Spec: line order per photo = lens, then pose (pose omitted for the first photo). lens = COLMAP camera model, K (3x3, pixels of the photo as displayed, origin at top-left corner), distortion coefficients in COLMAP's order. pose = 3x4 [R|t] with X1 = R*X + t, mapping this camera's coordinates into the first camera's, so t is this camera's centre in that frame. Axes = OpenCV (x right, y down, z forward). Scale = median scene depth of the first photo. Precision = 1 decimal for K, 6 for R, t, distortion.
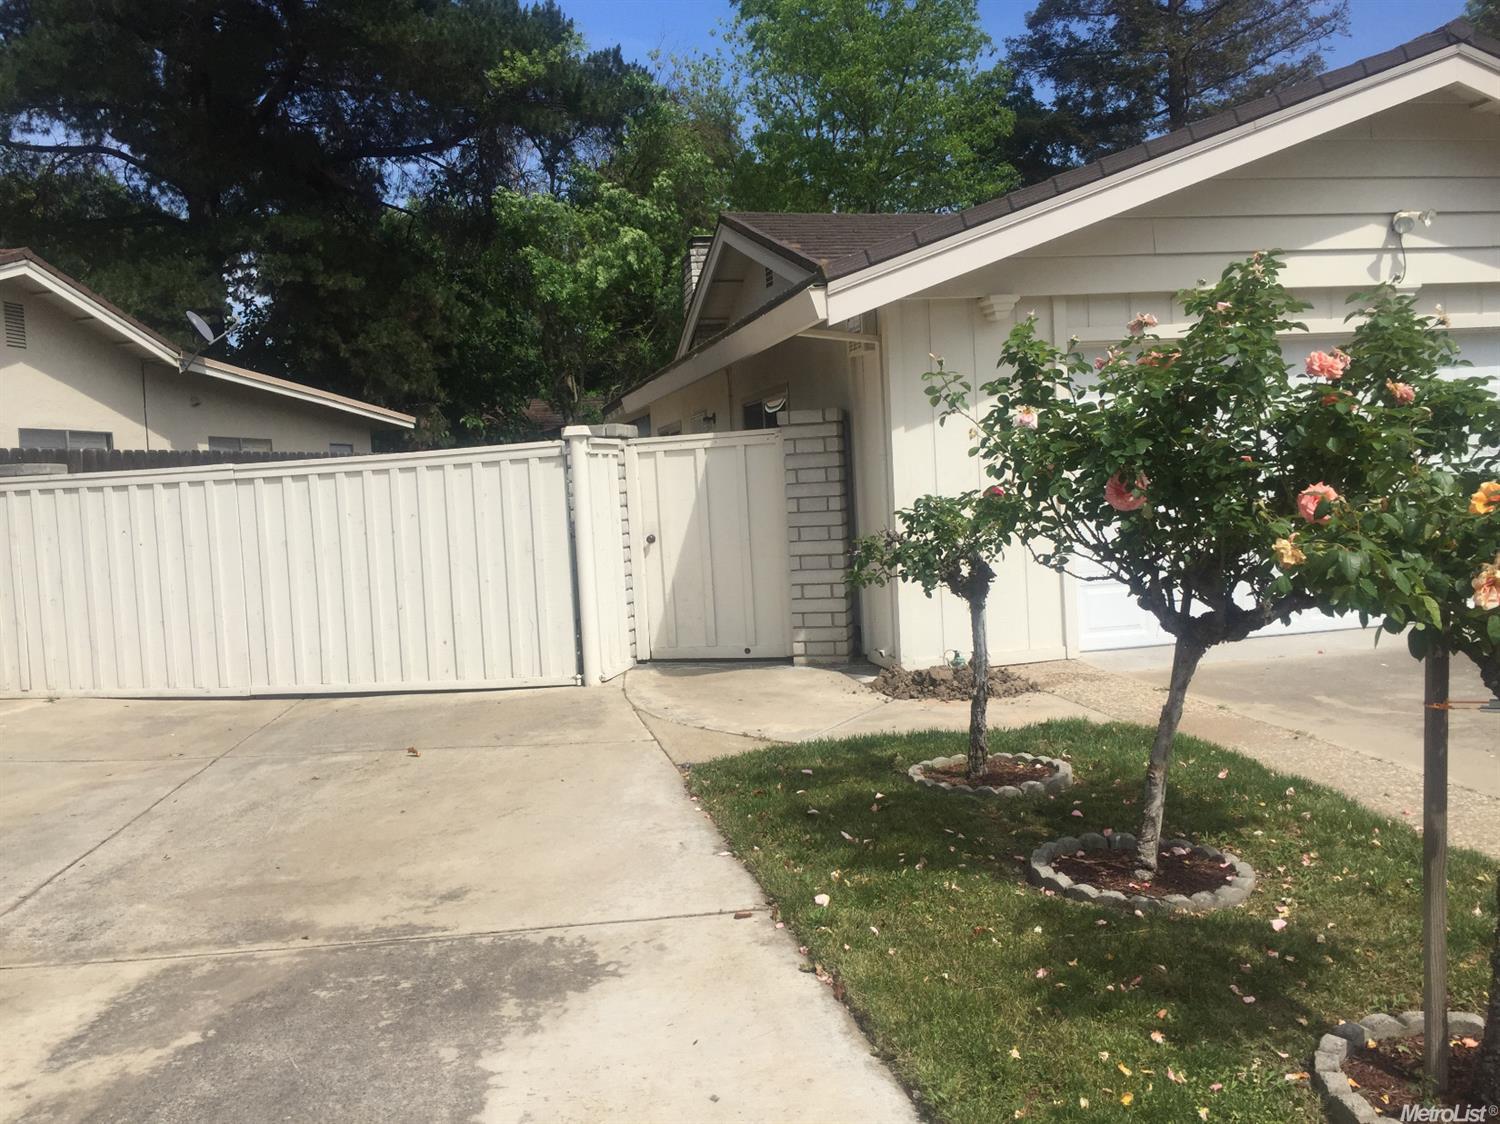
lens RADIAL K [[1318.3, 0, 750.0], [0, 1318.3, 562.0], [0, 0, 1]] dist [0.046987, -0.010525]
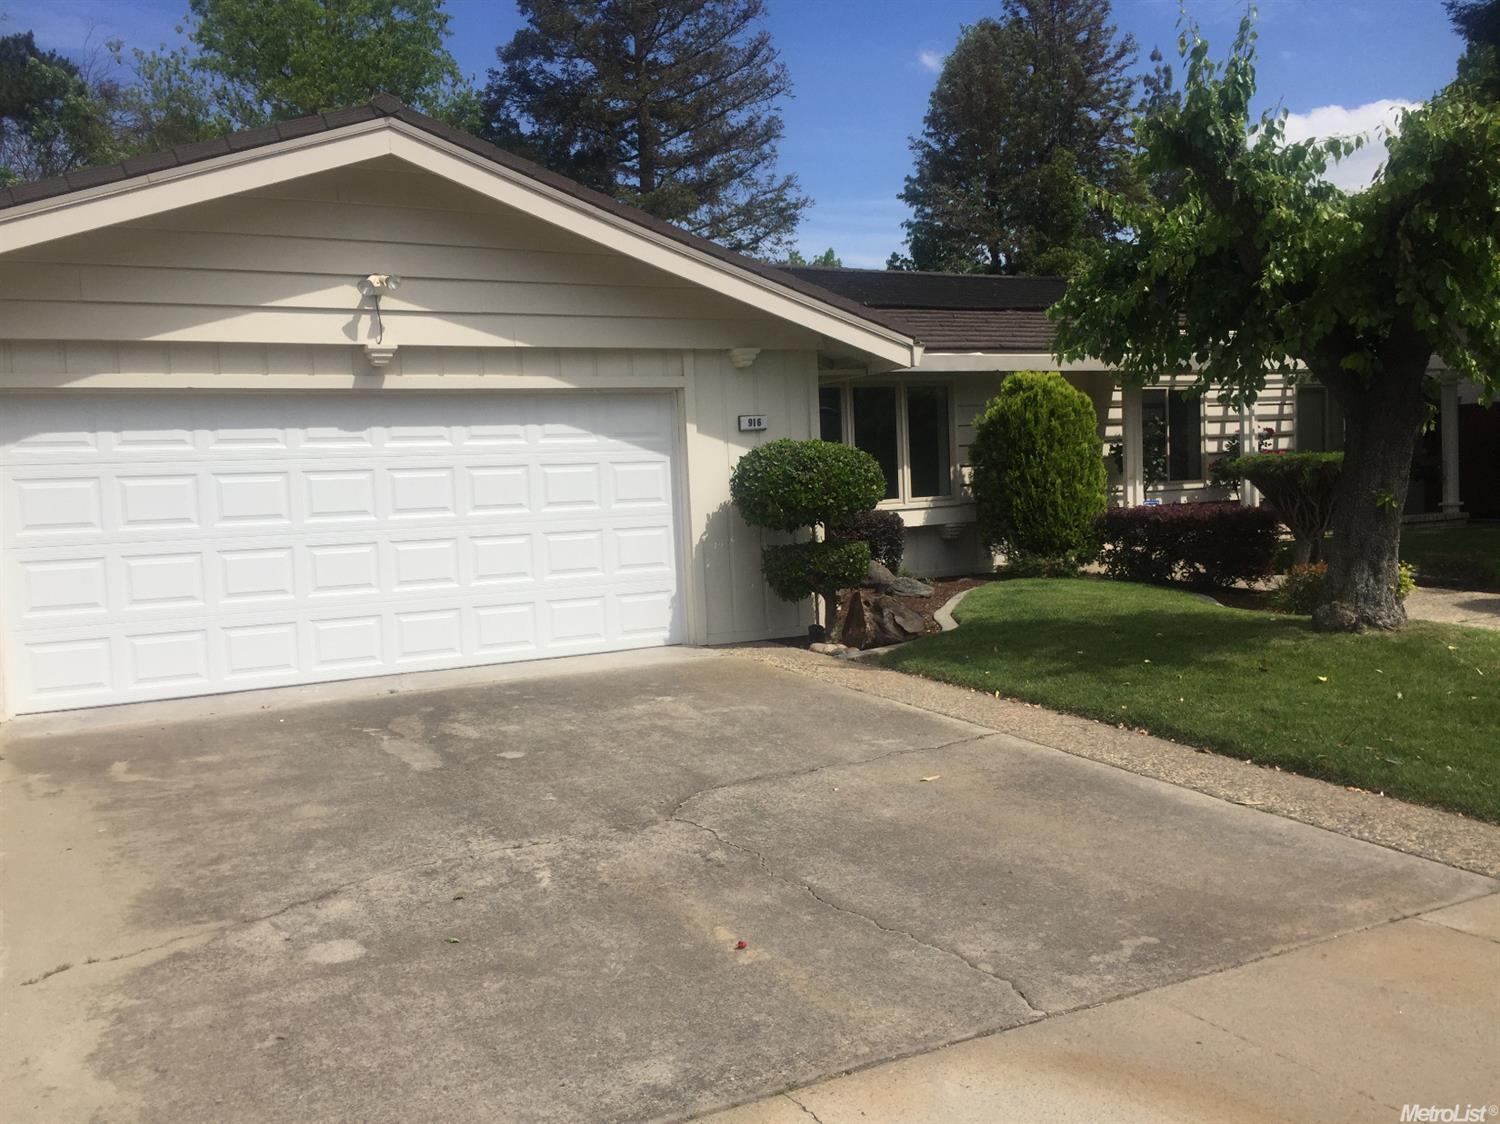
lens RADIAL K [[1318.3, 0, 750.0], [0, 1318.3, 562.0], [0, 0, 1]] dist [0.046987, -0.010525]
pose [[0.956936, -0.011707, 0.290063, 0.463516], [0.016768, 0.999747, -0.014968, -0.021498], [-0.289815, 0.019188, 0.956890, -0.052393]]
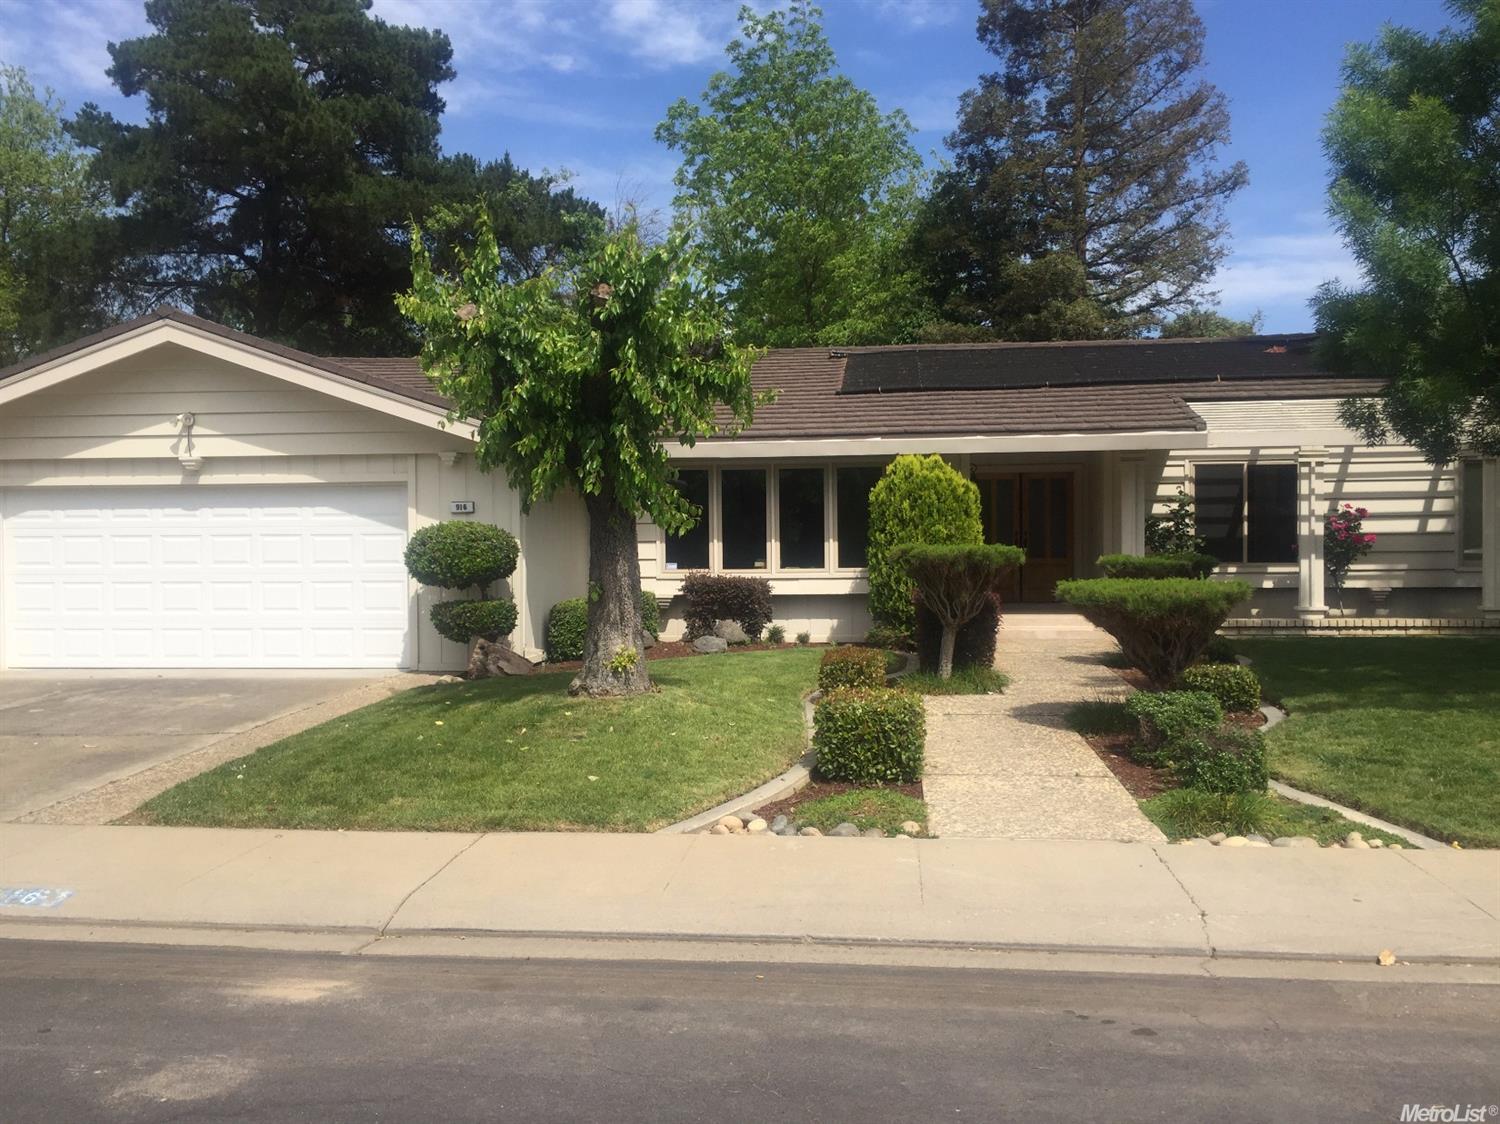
lens RADIAL K [[1318.3, 0, 750.0], [0, 1318.3, 562.0], [0, 0, 1]] dist [0.046987, -0.010525]
pose [[0.949374, 0.042662, -0.311237, 1.640516], [-0.056301, 0.997801, -0.034966, -0.063181], [0.309061, 0.050719, 0.949689, -0.313552]]
